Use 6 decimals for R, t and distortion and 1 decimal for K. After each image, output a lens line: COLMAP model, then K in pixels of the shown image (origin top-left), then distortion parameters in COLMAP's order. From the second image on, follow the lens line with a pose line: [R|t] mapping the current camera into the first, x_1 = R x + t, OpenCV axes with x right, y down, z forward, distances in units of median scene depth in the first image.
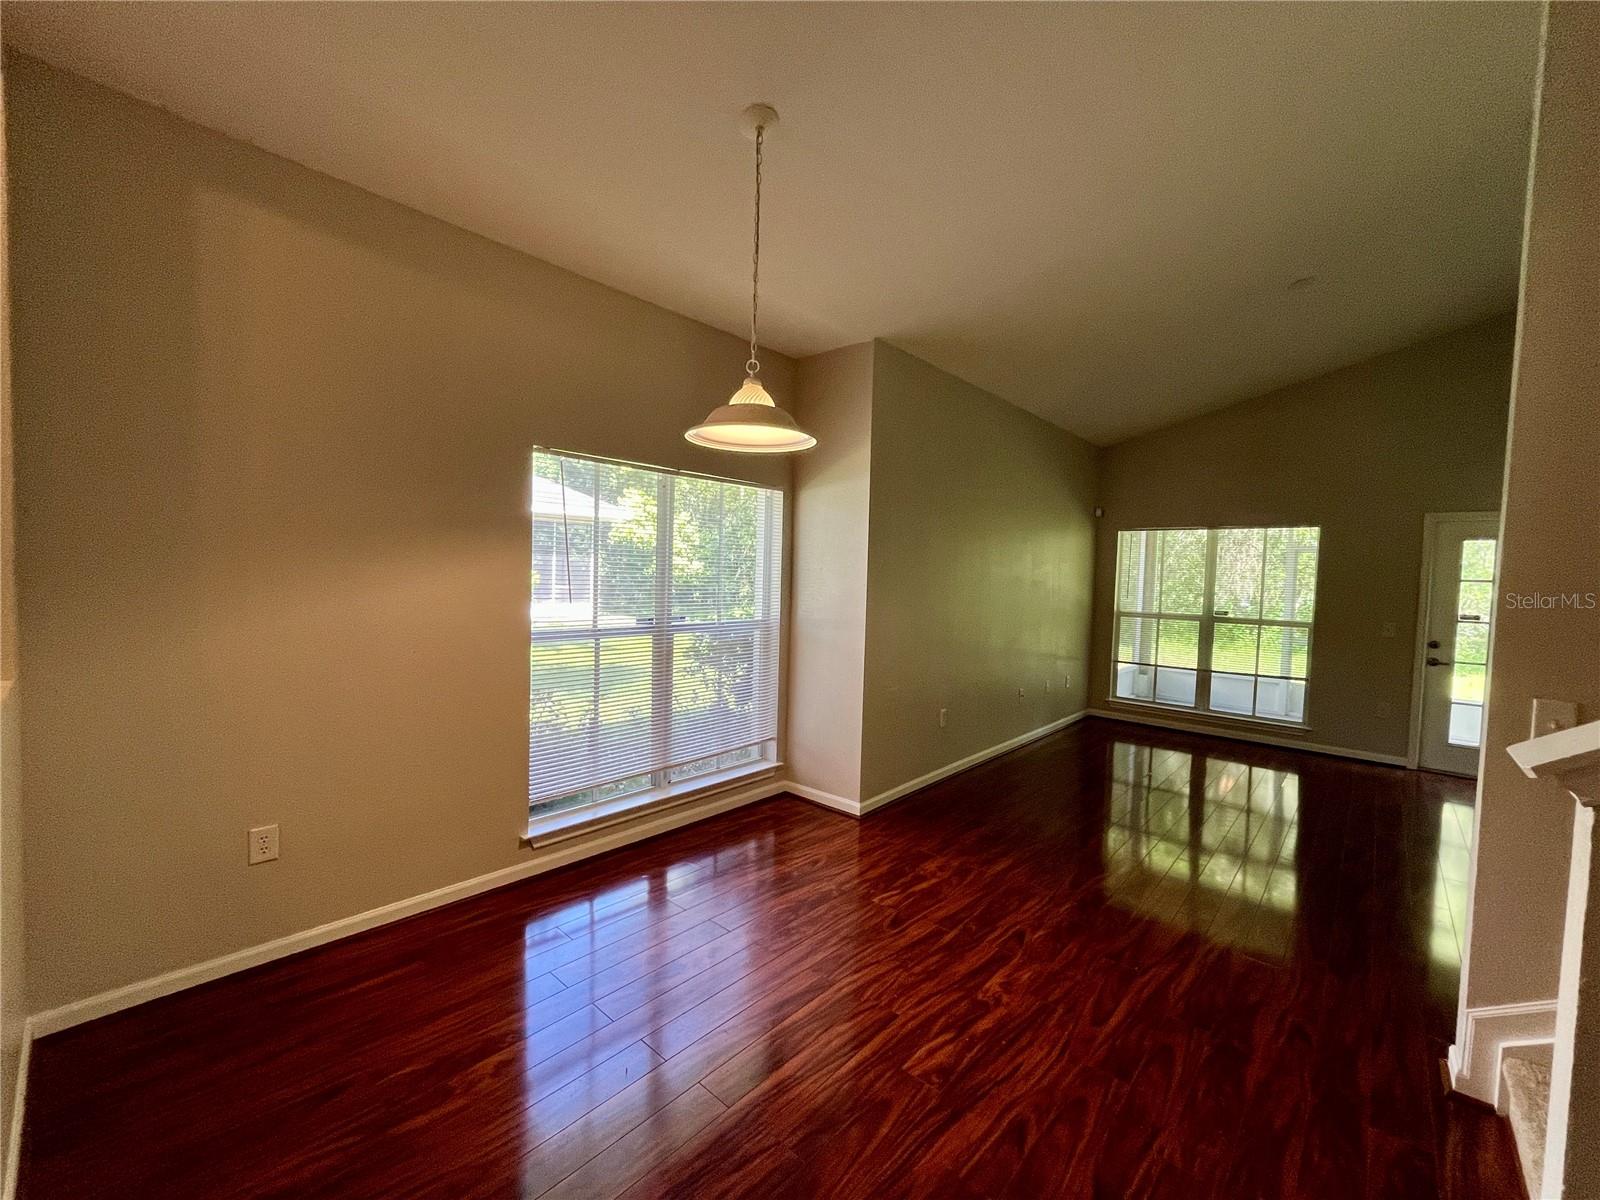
lens RADIAL K [[650.2, 0, 800.0], [0, 650.2, 600.0], [0, 0, 1]] dist [0.015796, -0.000079]
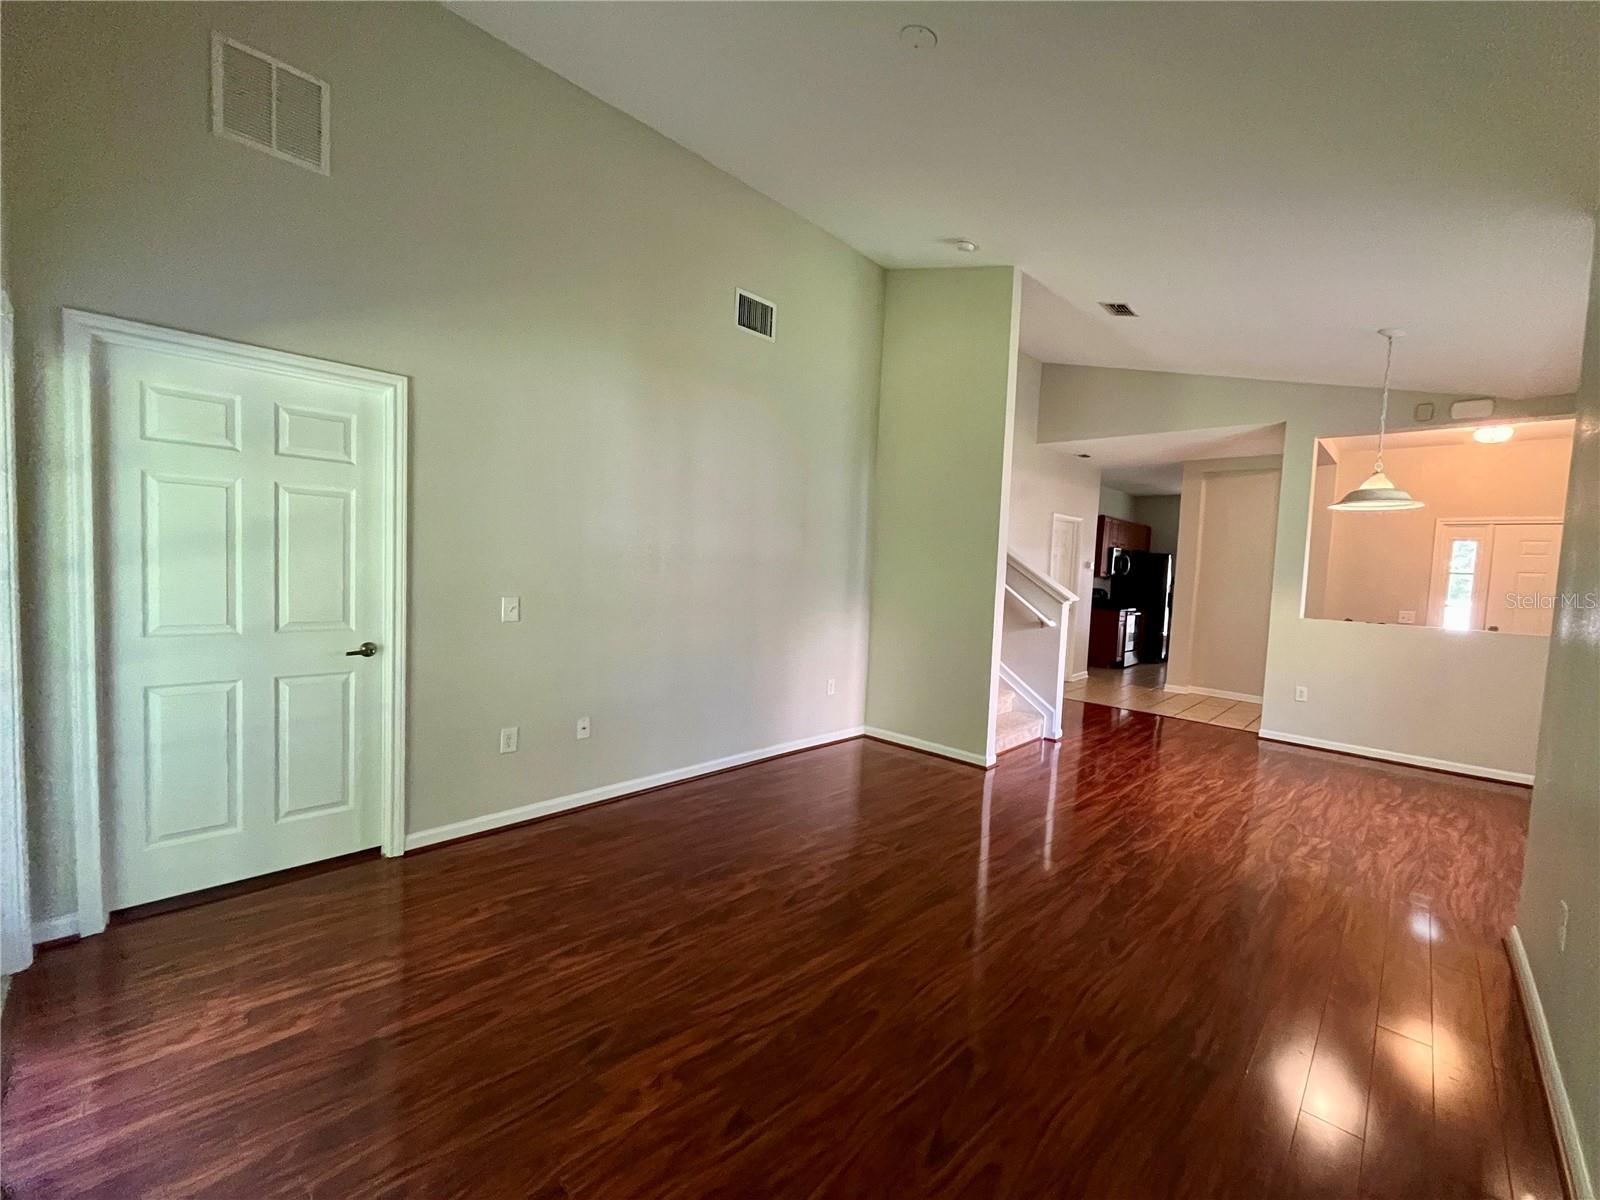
lens RADIAL K [[647.3, 0, 800.0], [0, 647.3, 600.0], [0, 0, 1]] dist [-0.001852, -0.000086]
pose [[-0.996649, -0.074694, 0.033350, 0.627525], [-0.070764, 0.991785, 0.106557, -0.026253], [-0.041035, 0.103839, -0.993747, 1.259879]]
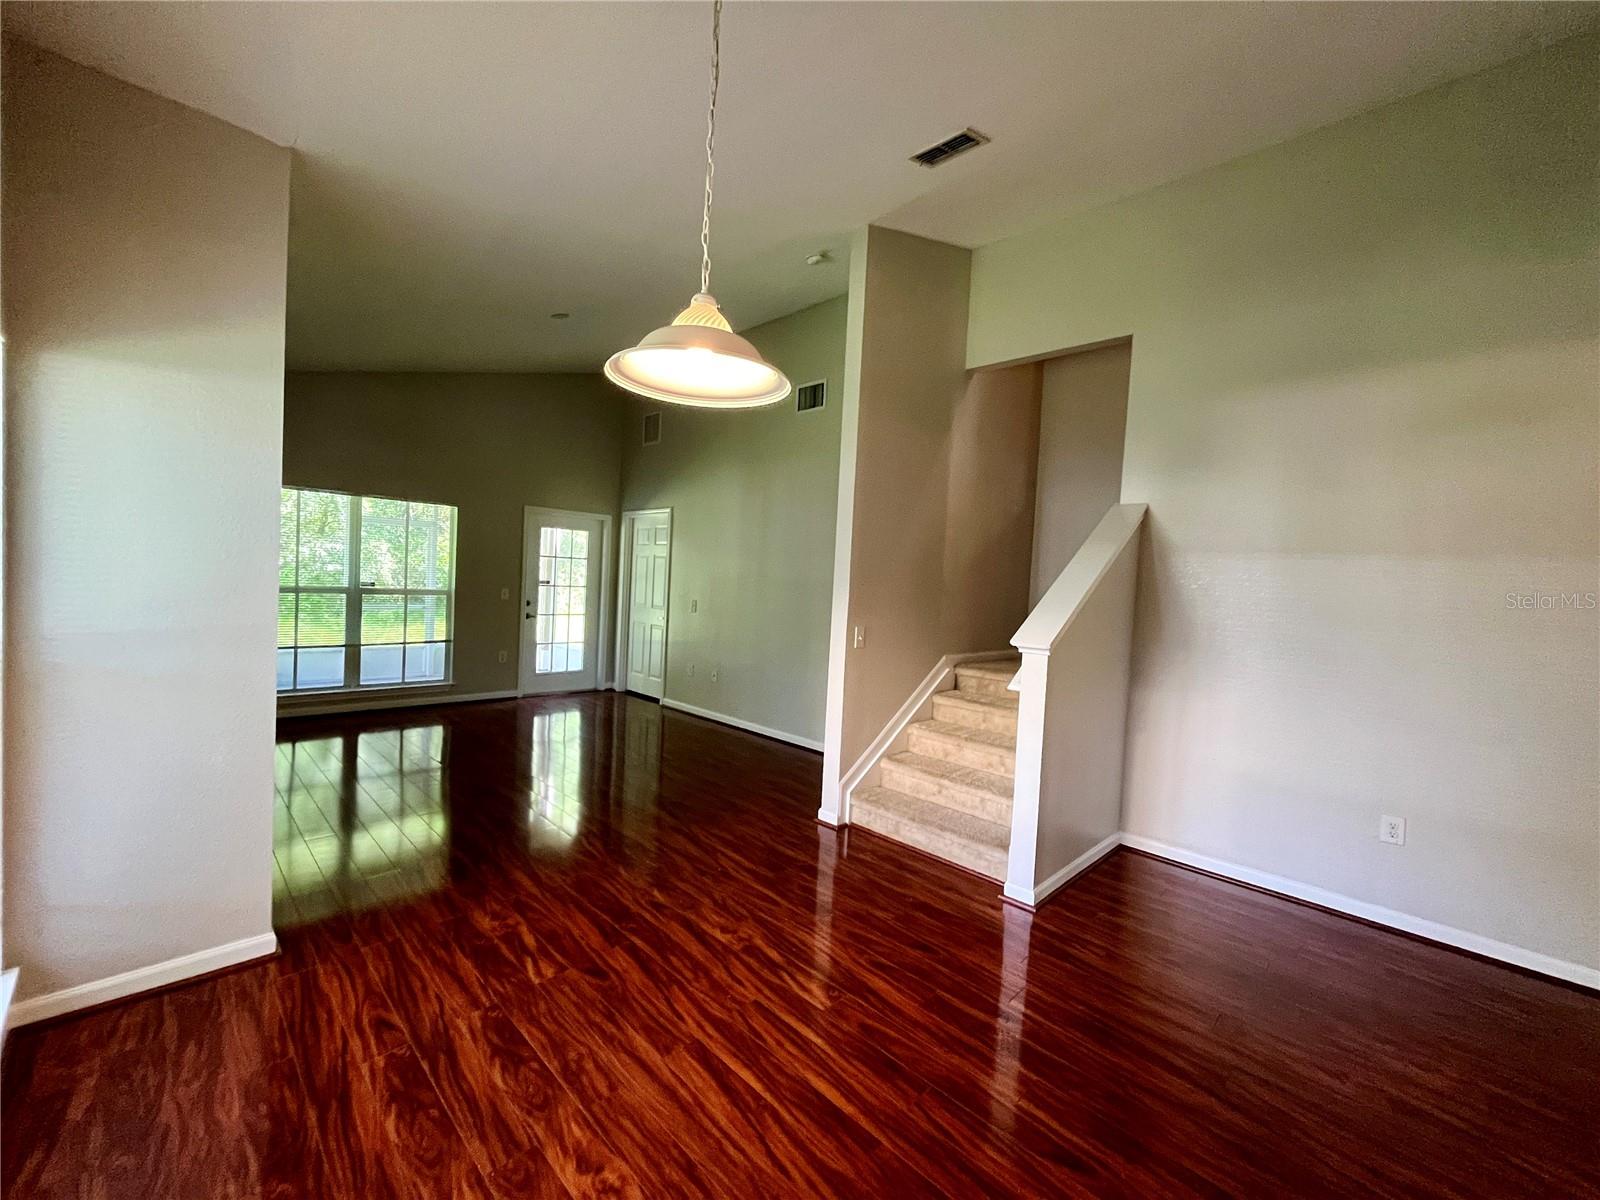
lens RADIAL K [[647.3, 0, 800.0], [0, 647.3, 600.0], [0, 0, 1]] dist [-0.001852, -0.000086]
pose [[0.051413, -0.057361, 0.997029, -0.344802], [-0.004047, 0.998329, 0.057645, -0.018219], [-0.998669, -0.006999, 0.051095, 0.377183]]
